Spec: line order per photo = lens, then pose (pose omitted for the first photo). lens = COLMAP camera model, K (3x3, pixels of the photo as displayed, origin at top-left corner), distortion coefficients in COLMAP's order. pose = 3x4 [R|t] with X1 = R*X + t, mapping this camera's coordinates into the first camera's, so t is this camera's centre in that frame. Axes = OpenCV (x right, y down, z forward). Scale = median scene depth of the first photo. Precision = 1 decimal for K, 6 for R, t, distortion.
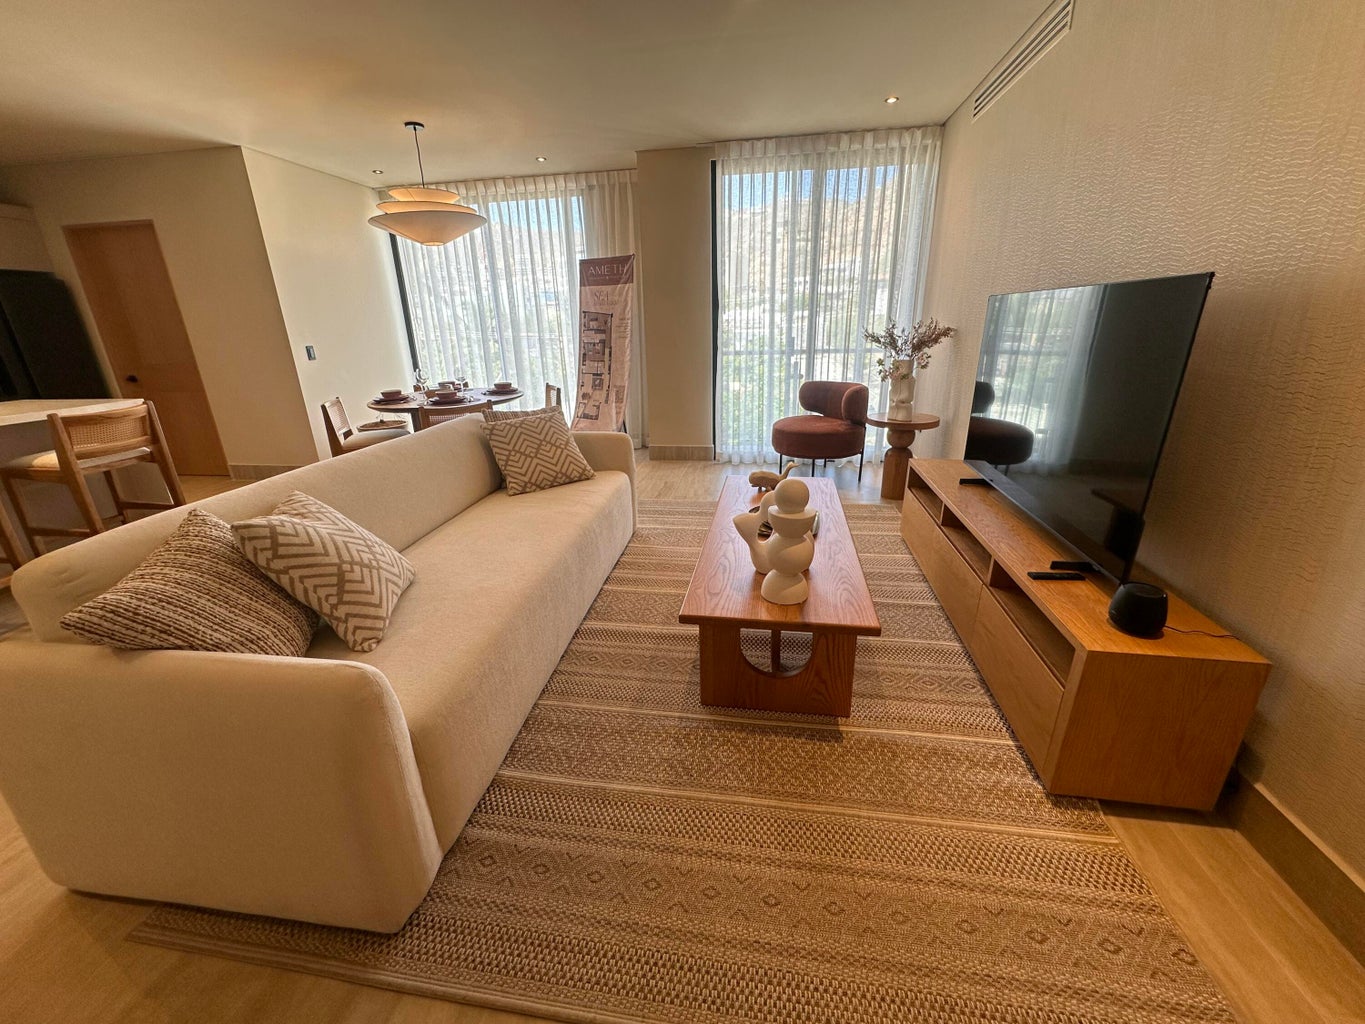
lens RADIAL K [[551.1, 0, 688.4], [0, 551.1, 512.6], [0, 0, 1]] dist [-0.003095, 0.001436]
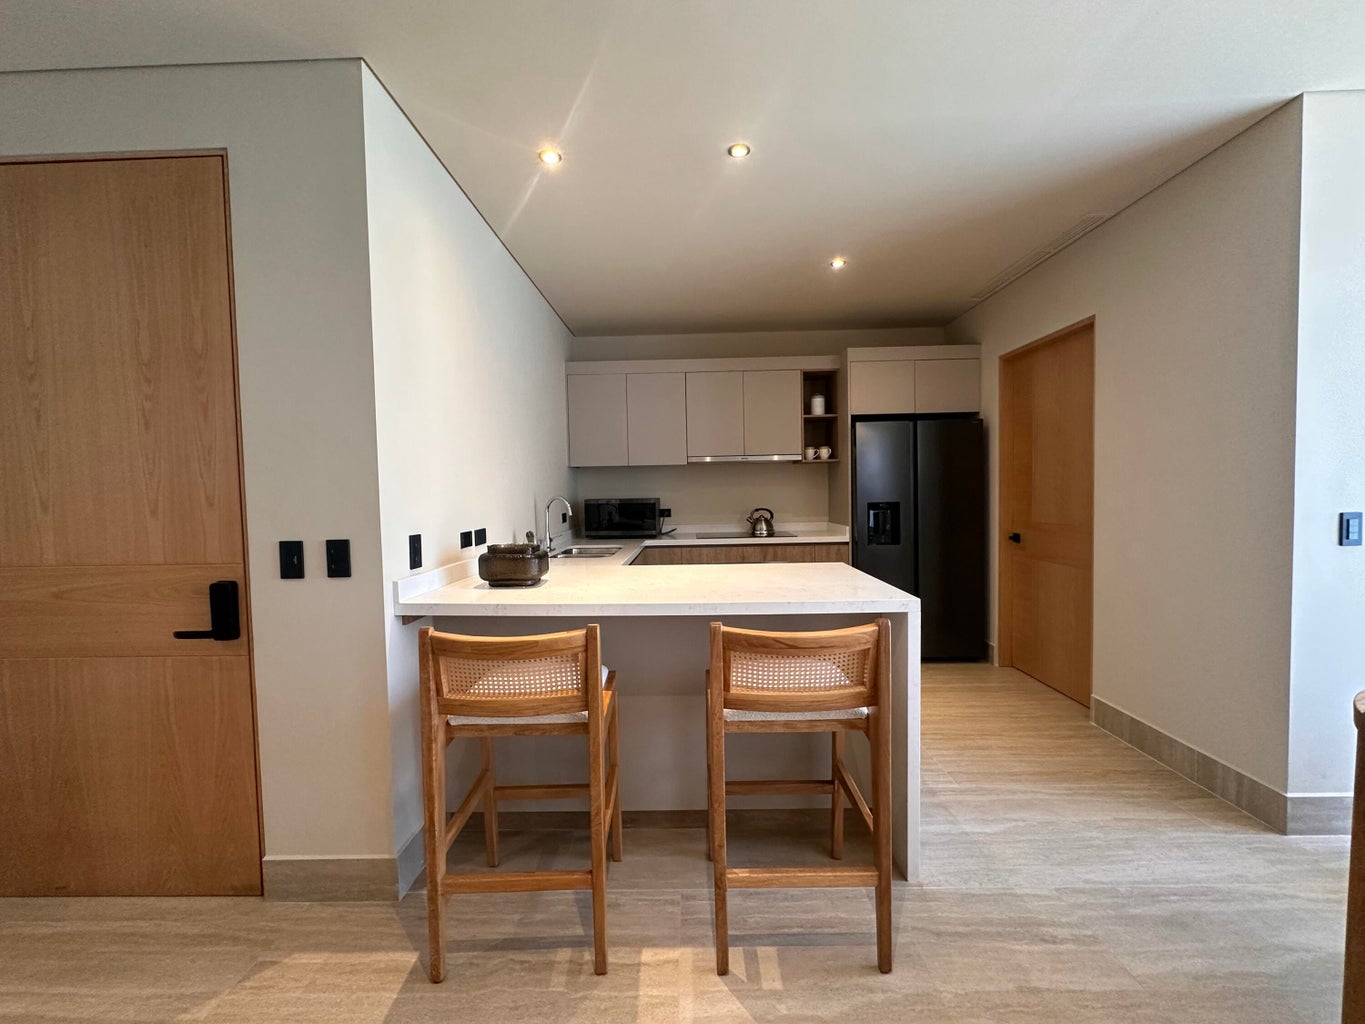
lens RADIAL K [[551.1, 0, 676.5], [0, 551.1, 509.1], [0, 0, 1]] dist [-0.003095, 0.001436]
pose [[0.130766, 0.059081, -0.989651, -1.011124], [-0.312964, 0.949641, 0.015339, -0.448577], [0.940720, 0.307719, 0.142671, 1.360385]]
